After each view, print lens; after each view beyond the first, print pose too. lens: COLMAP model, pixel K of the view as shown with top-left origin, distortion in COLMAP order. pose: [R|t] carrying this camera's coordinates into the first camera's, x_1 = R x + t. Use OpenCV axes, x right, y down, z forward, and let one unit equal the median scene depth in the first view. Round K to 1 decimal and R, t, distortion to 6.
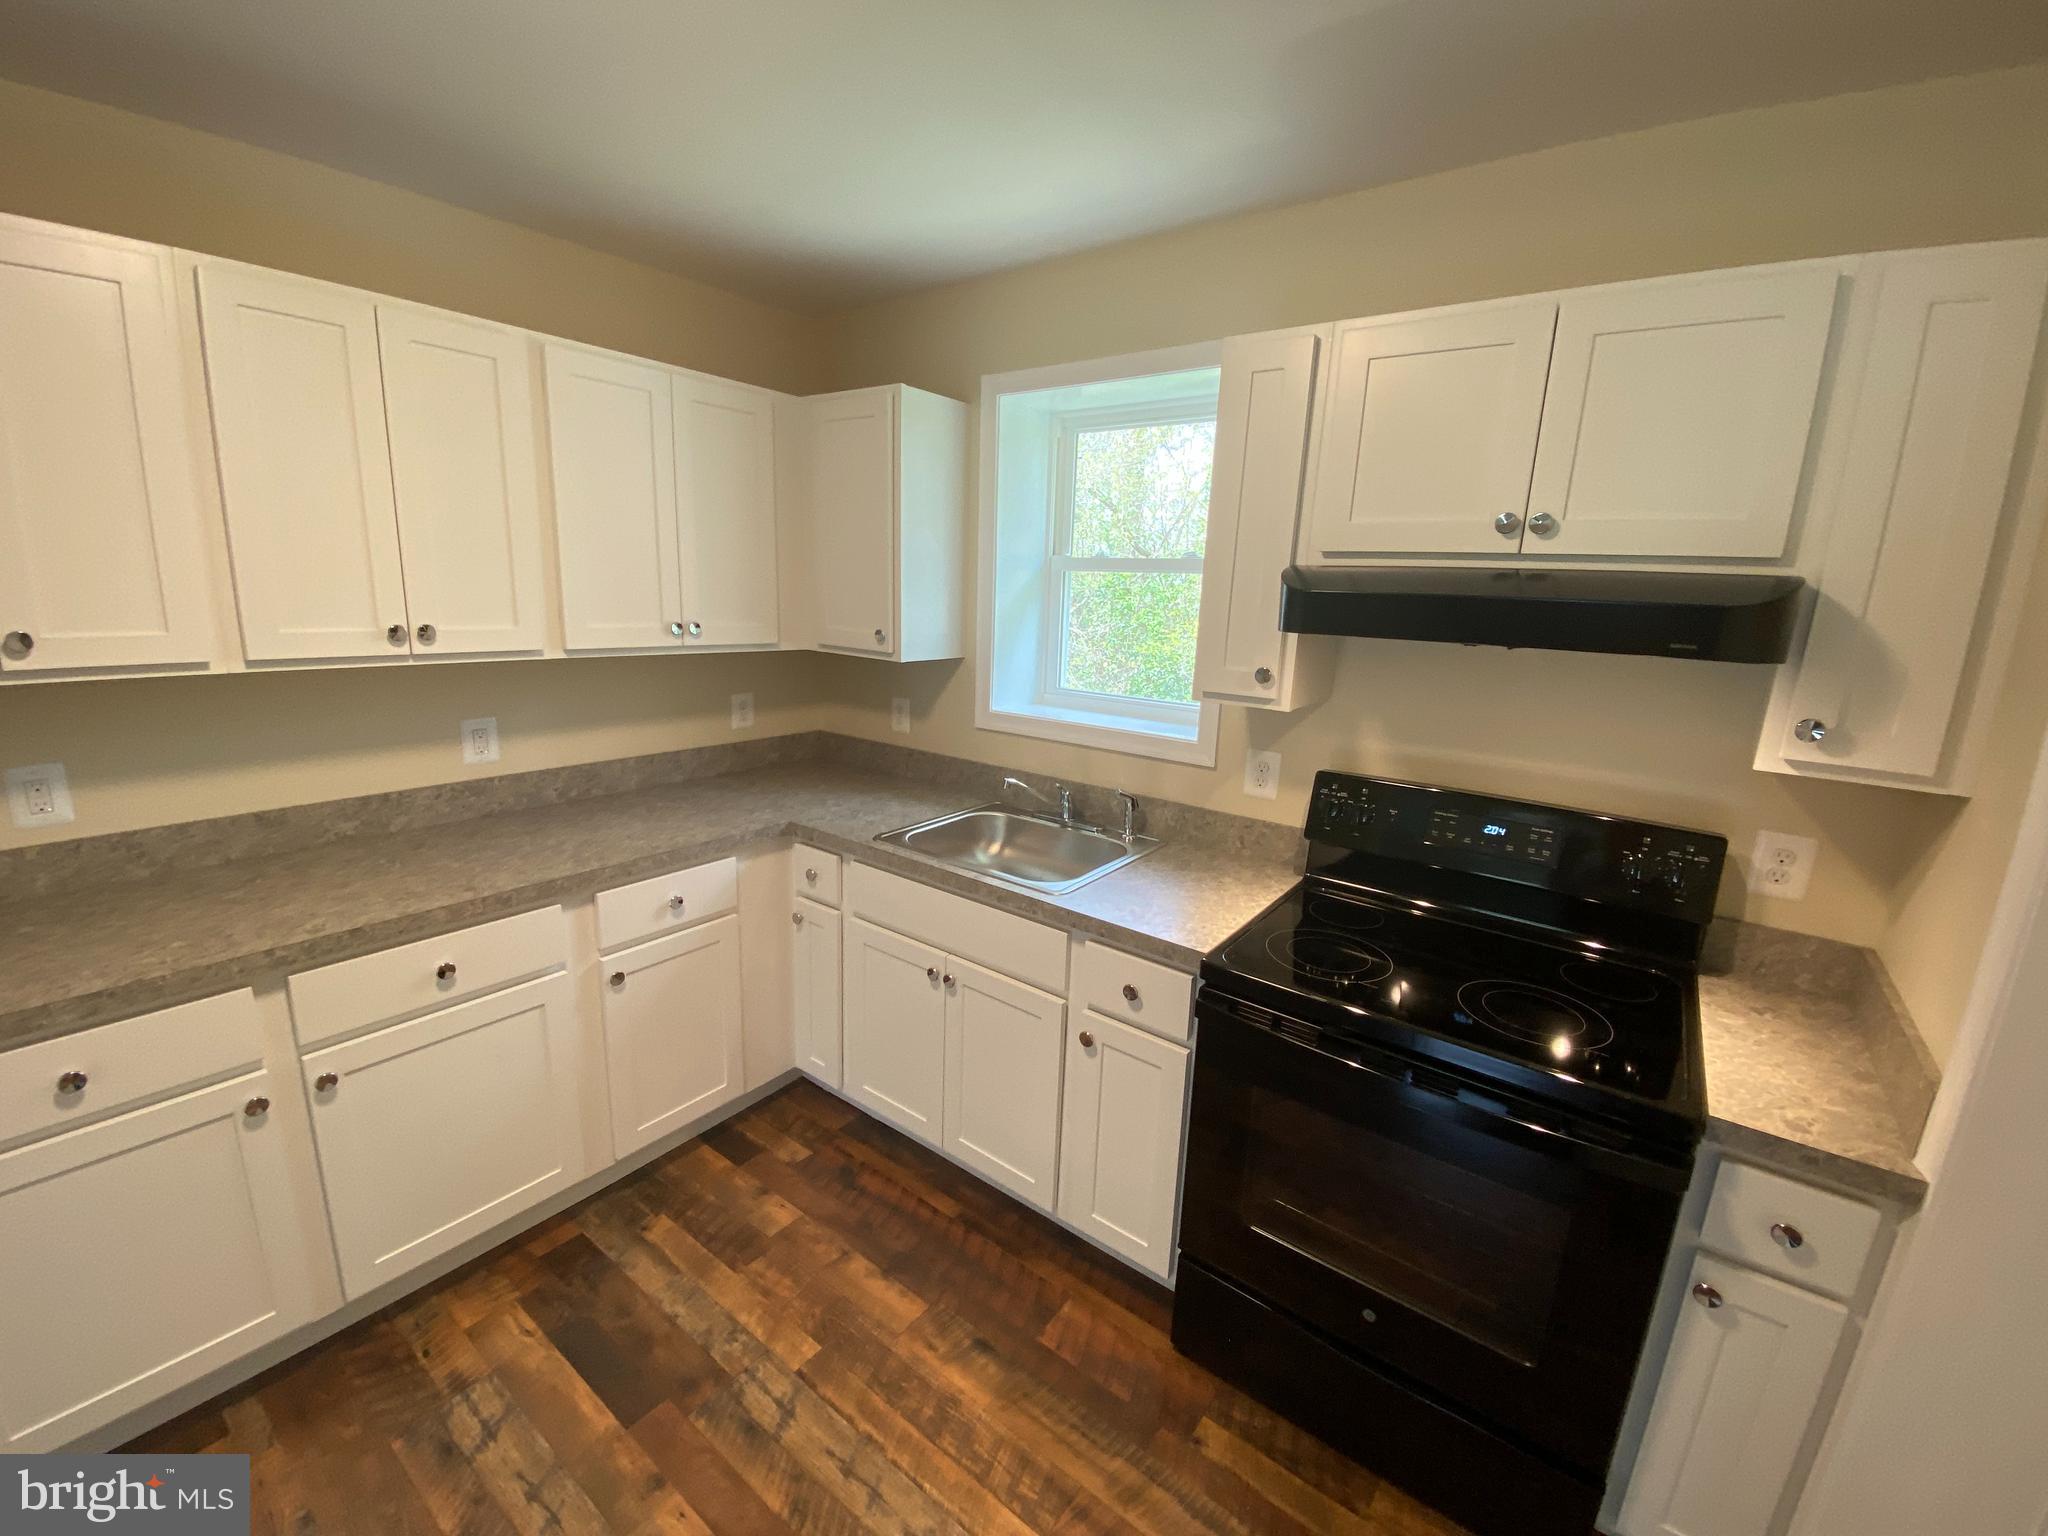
lens RADIAL K [[839.9, 0, 1024.0], [0, 839.9, 768.0], [0, 0, 1]] dist [0.022144, -0.022558]
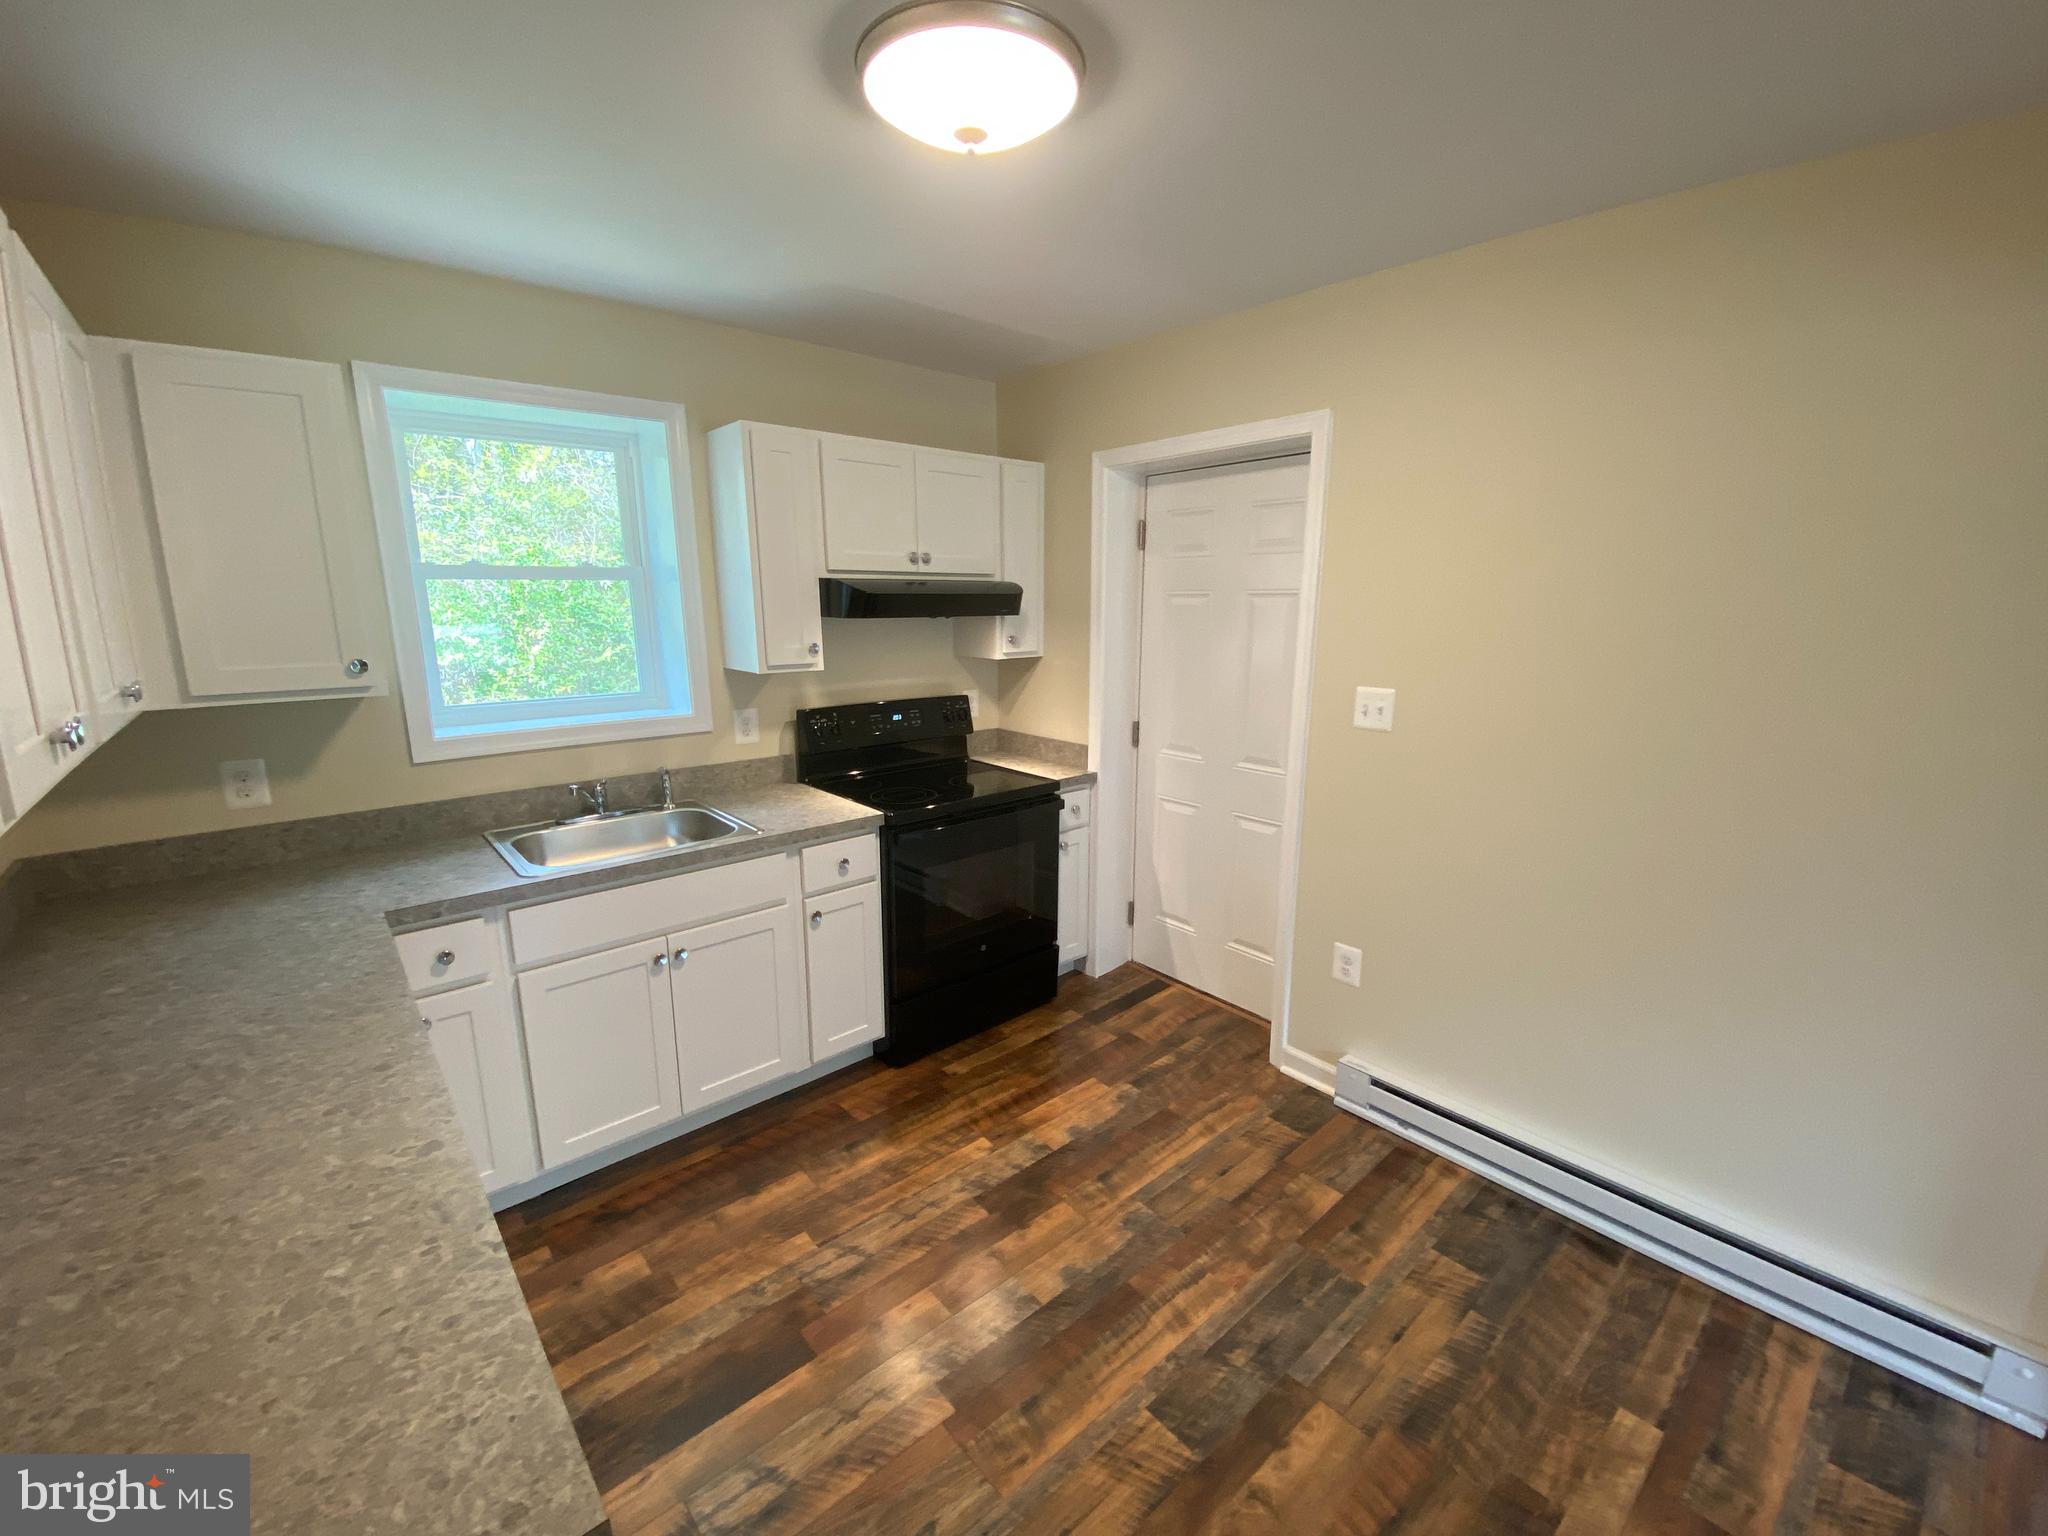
lens RADIAL K [[841.5, 0, 1024.0], [0, 841.5, 768.0], [0, 0, 1]] dist [0.040332, -0.024202]
pose [[0.198339, -0.236048, 0.951285, -1.132146], [0.224094, 0.955779, 0.190440, -0.105313], [-0.954172, 0.175405, 0.242466, 0.276196]]
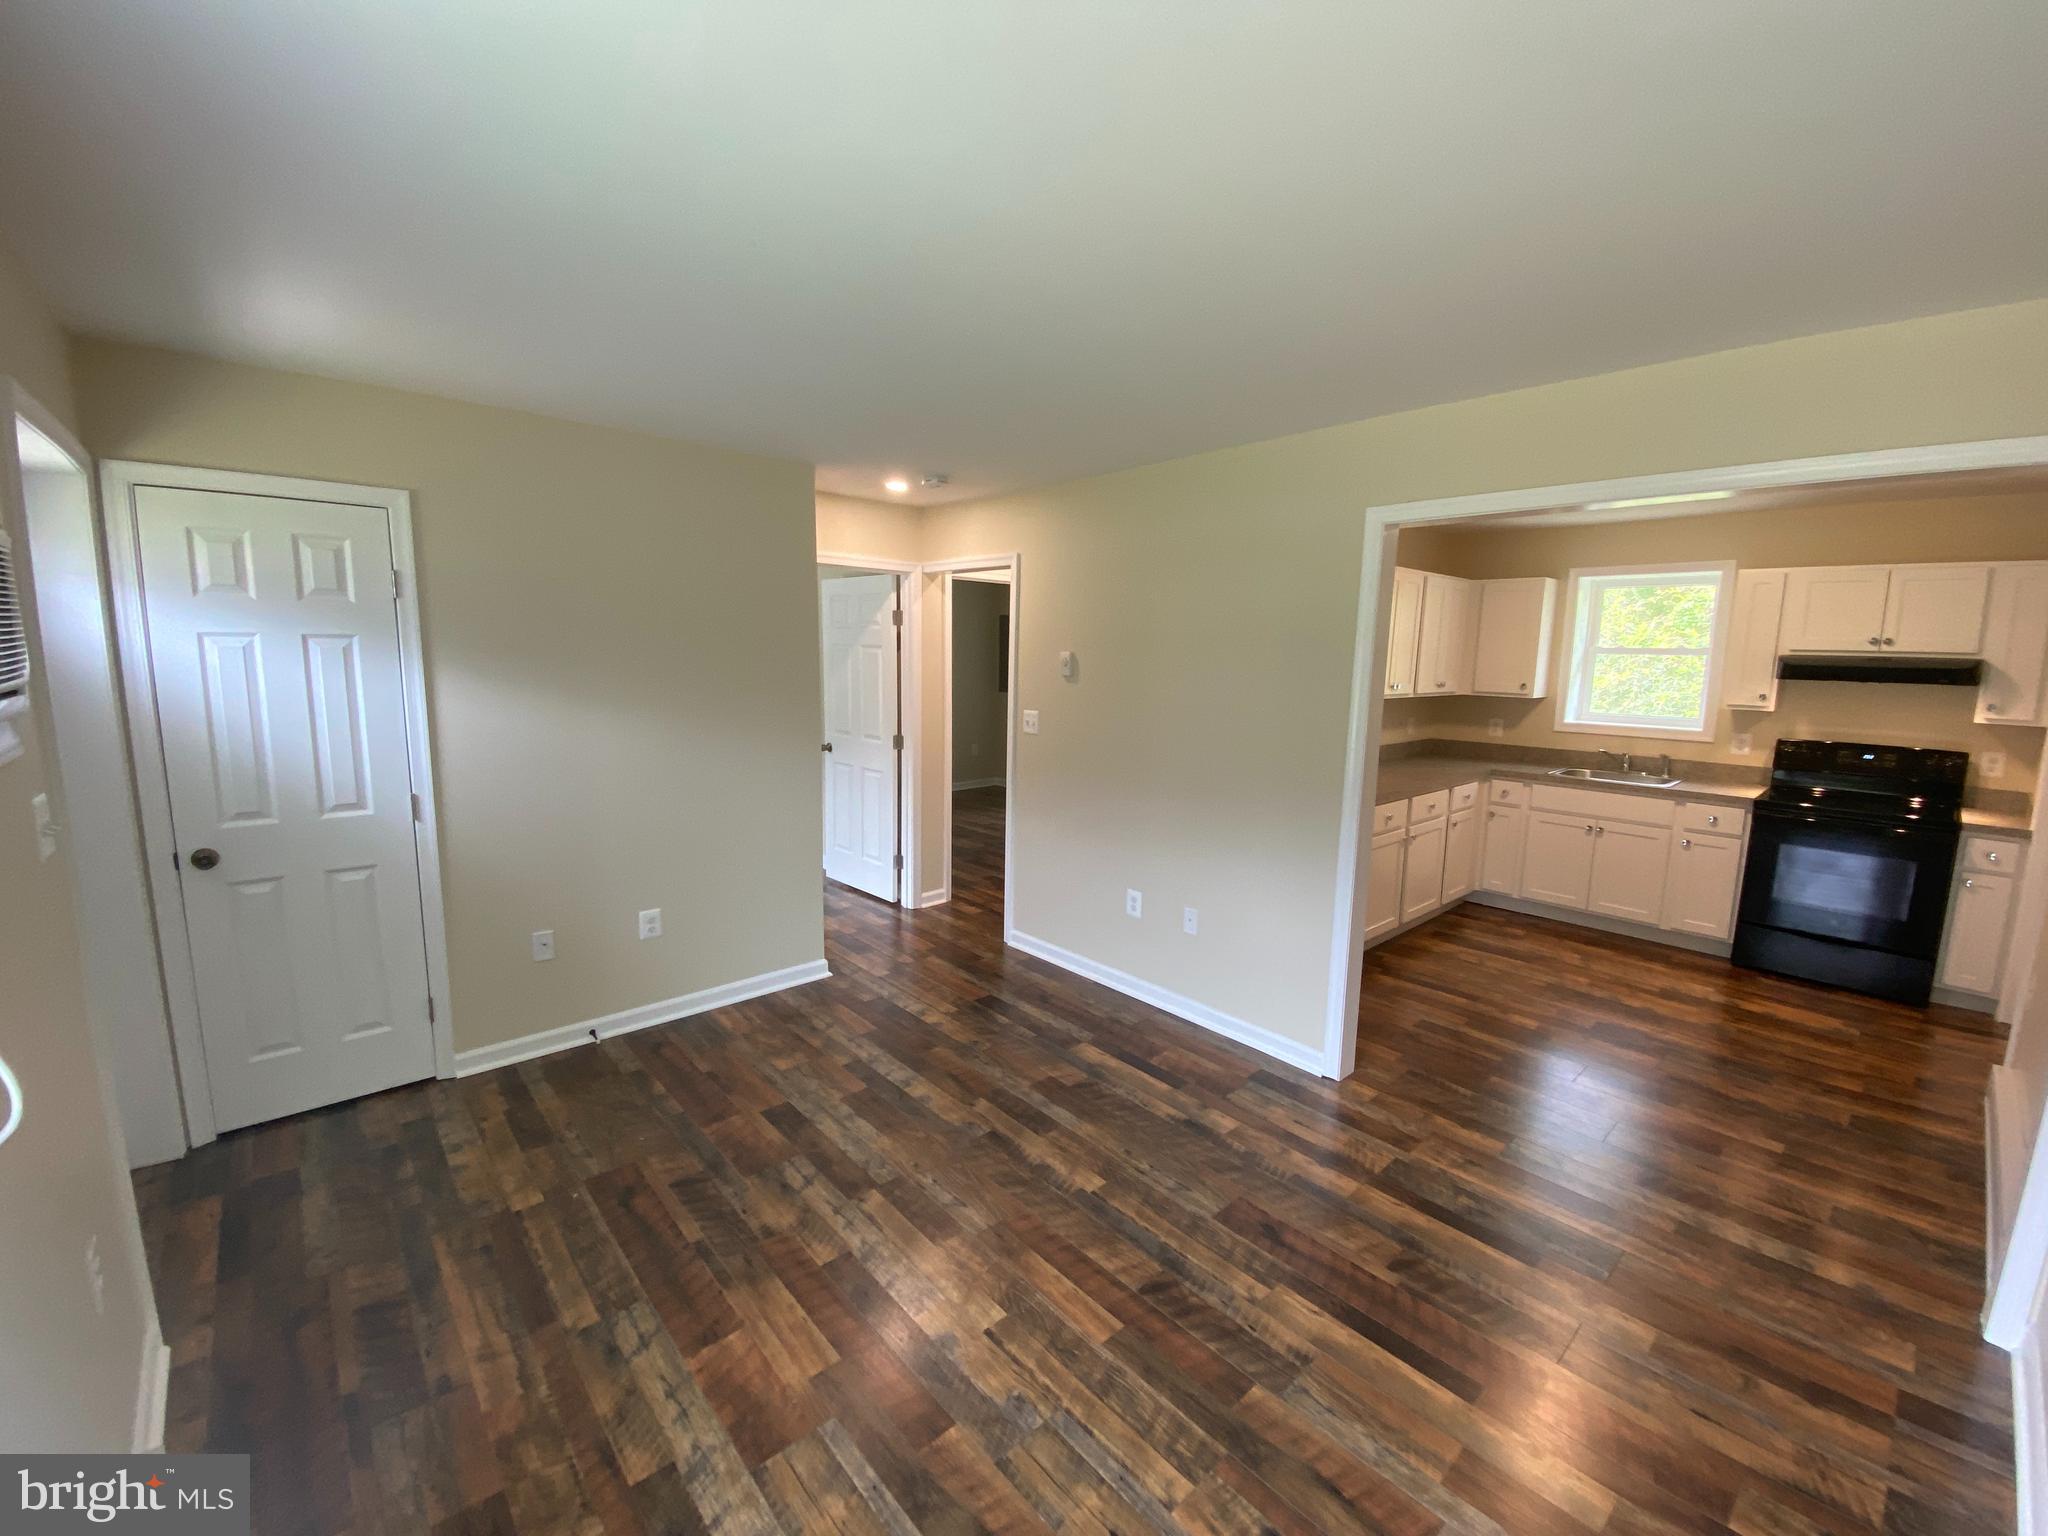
lens RADIAL K [[839.9, 0, 1024.0], [0, 839.9, 768.0], [0, 0, 1]] dist [0.022144, -0.022558]
pose [[0.982215, 0.003168, -0.187735, -1.373164], [-0.018940, 0.996430, -0.082276, 0.341922], [0.186804, 0.084368, 0.978768, -1.820319]]
